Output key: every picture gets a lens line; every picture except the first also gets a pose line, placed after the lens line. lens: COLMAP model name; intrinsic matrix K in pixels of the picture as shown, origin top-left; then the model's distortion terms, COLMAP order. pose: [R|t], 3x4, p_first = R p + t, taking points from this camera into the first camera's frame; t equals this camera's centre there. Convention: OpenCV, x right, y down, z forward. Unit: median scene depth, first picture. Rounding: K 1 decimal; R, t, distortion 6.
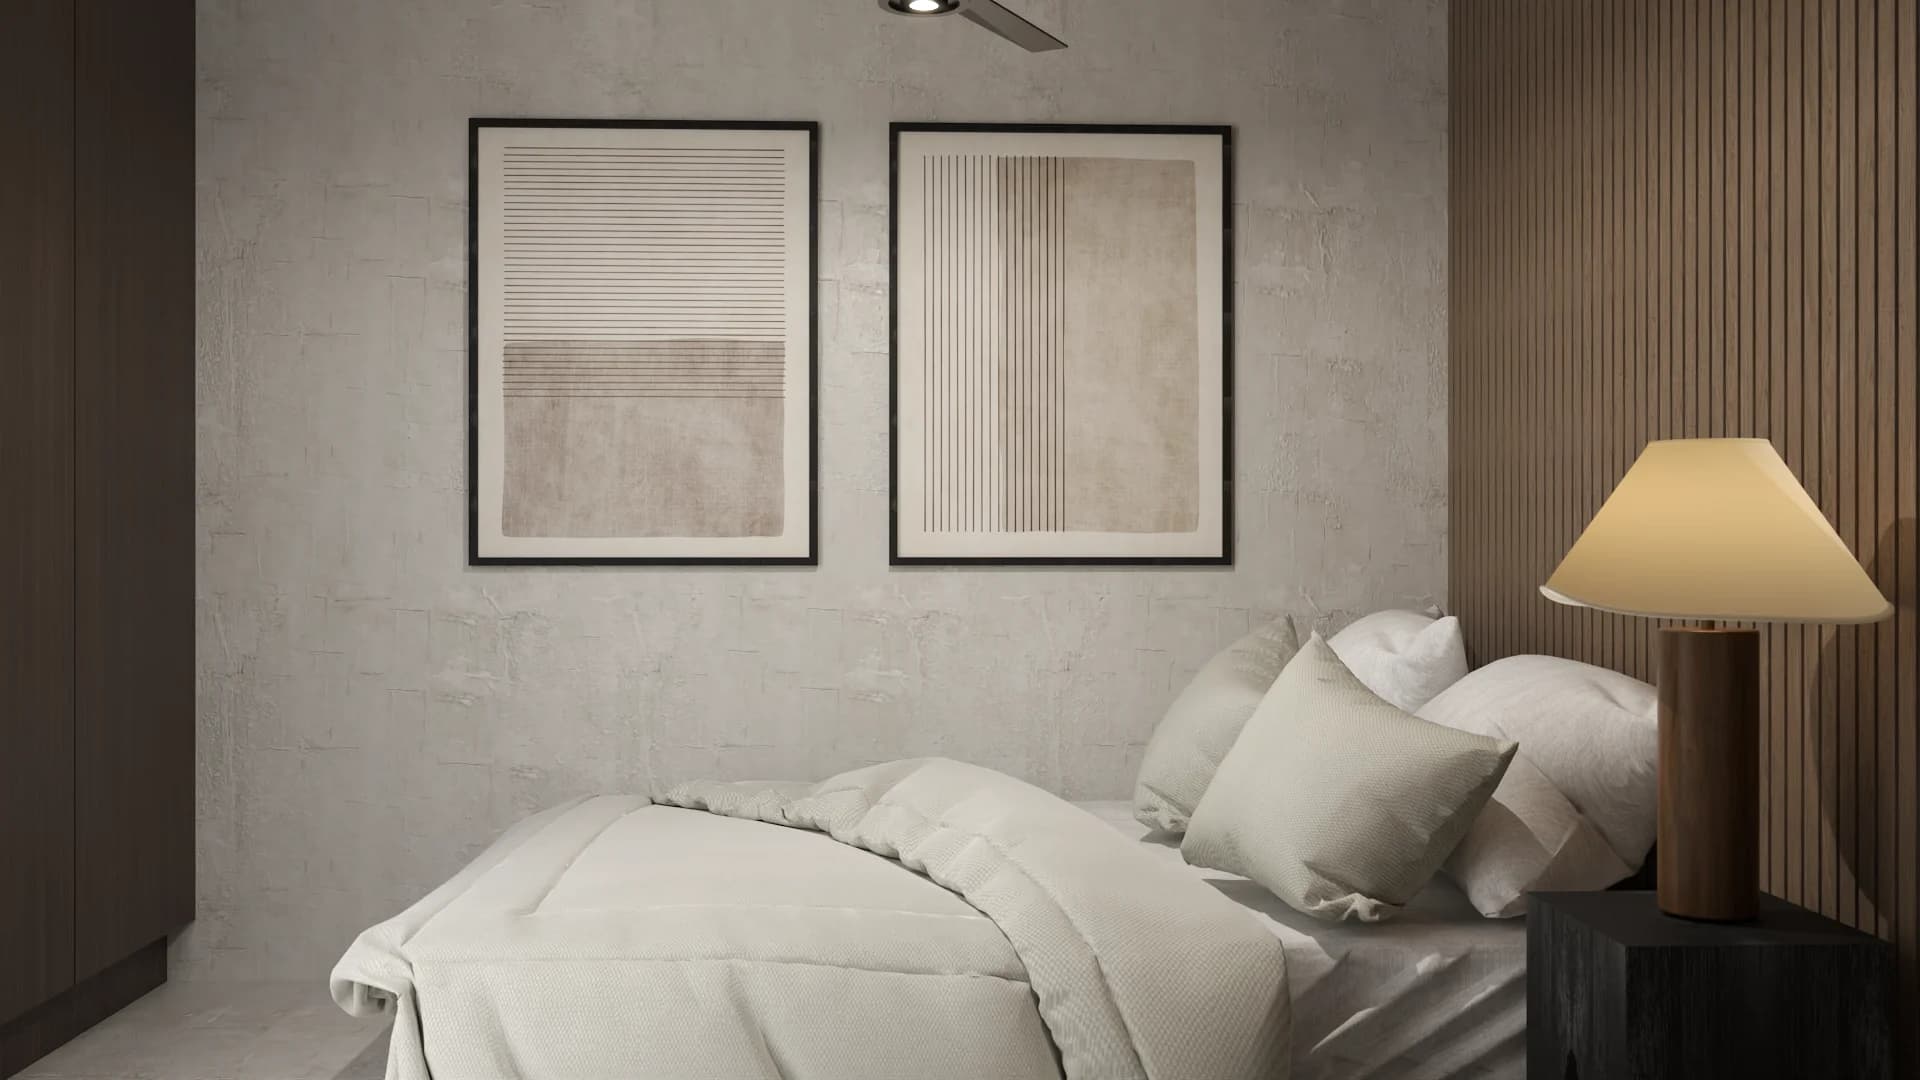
lens RADIAL K [[1381.9, 0, 959.7], [0, 1381.9, 538.2], [0, 0, 1]] dist [-0.008874, -0.005439]
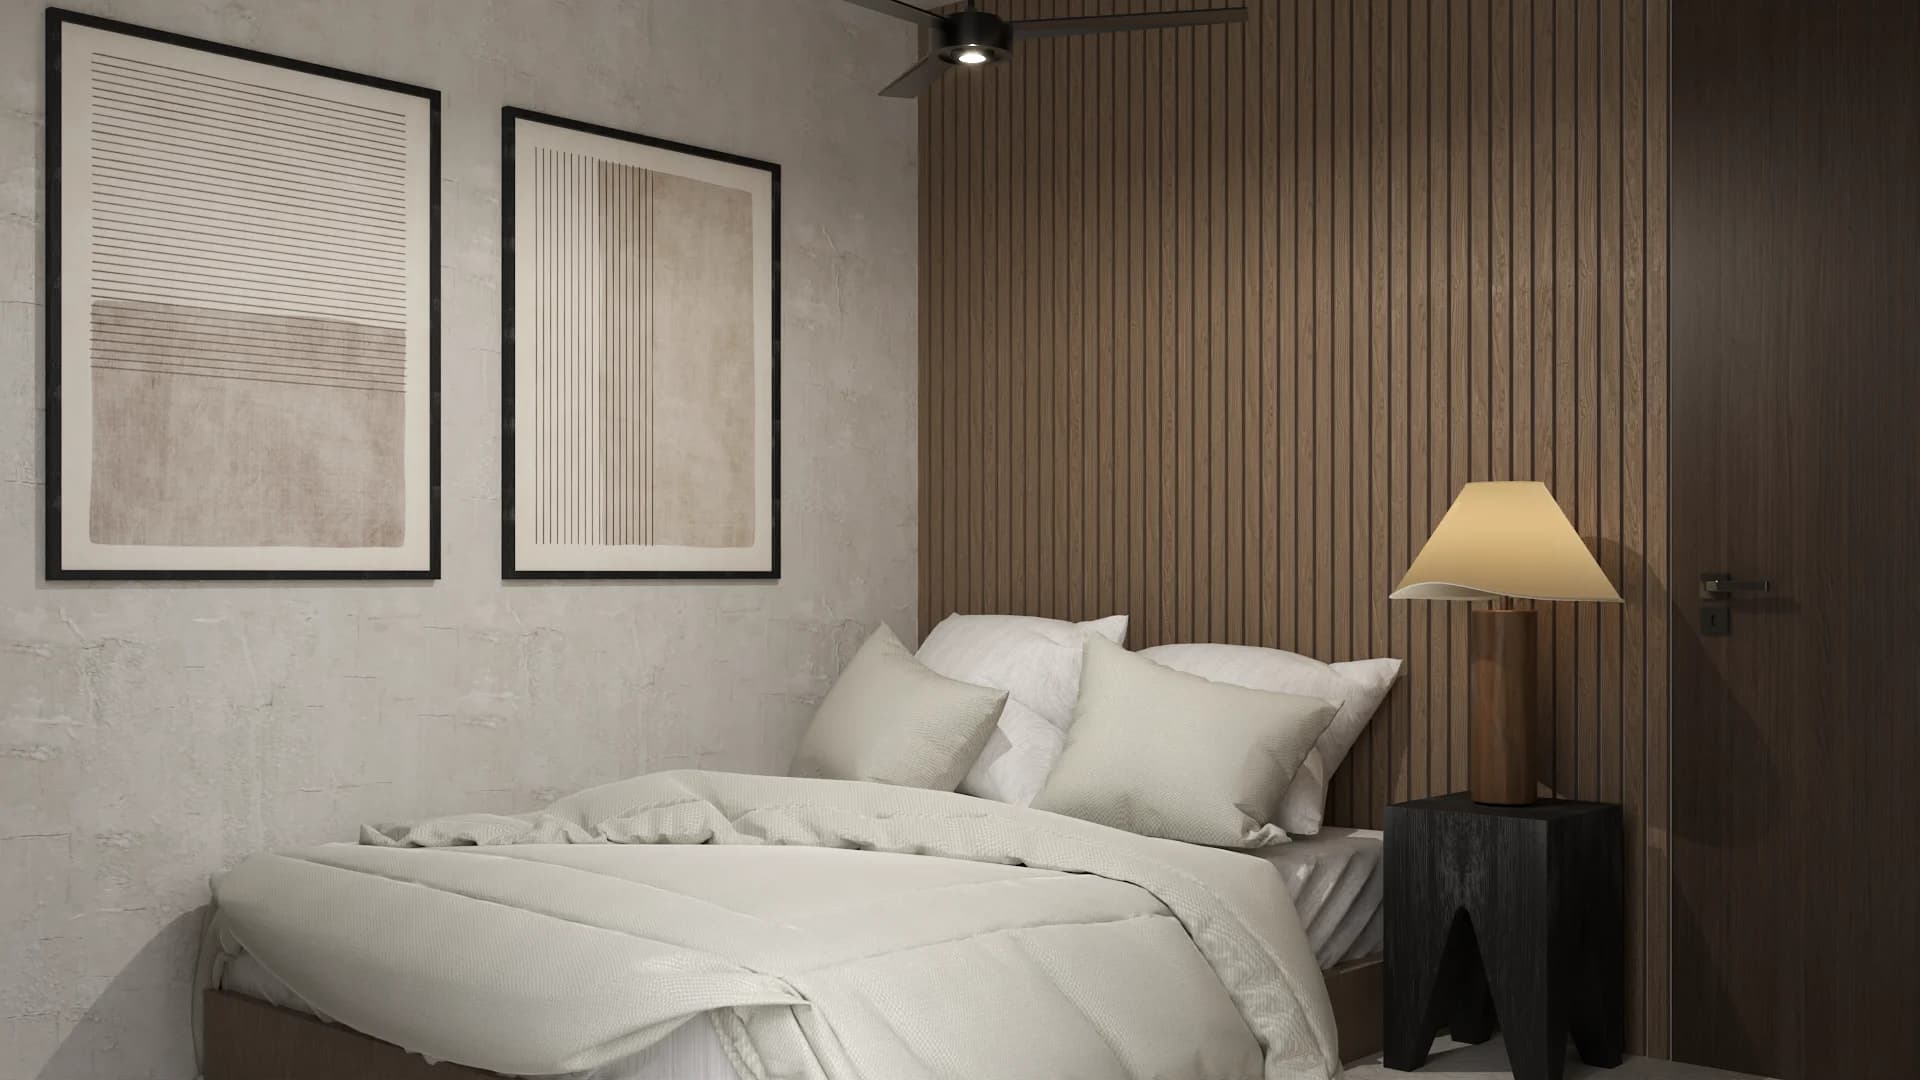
lens RADIAL K [[1612.0, 0, 958.4], [0, 1612.0, 540.5], [0, 0, 1]] dist [-0.018944, 0.011208]
pose [[0.748639, 0.014424, 0.662821, -0.548417], [-0.010934, 0.999896, -0.009410, 0.000217], [-0.662888, -0.000203, 0.748719, -0.018883]]
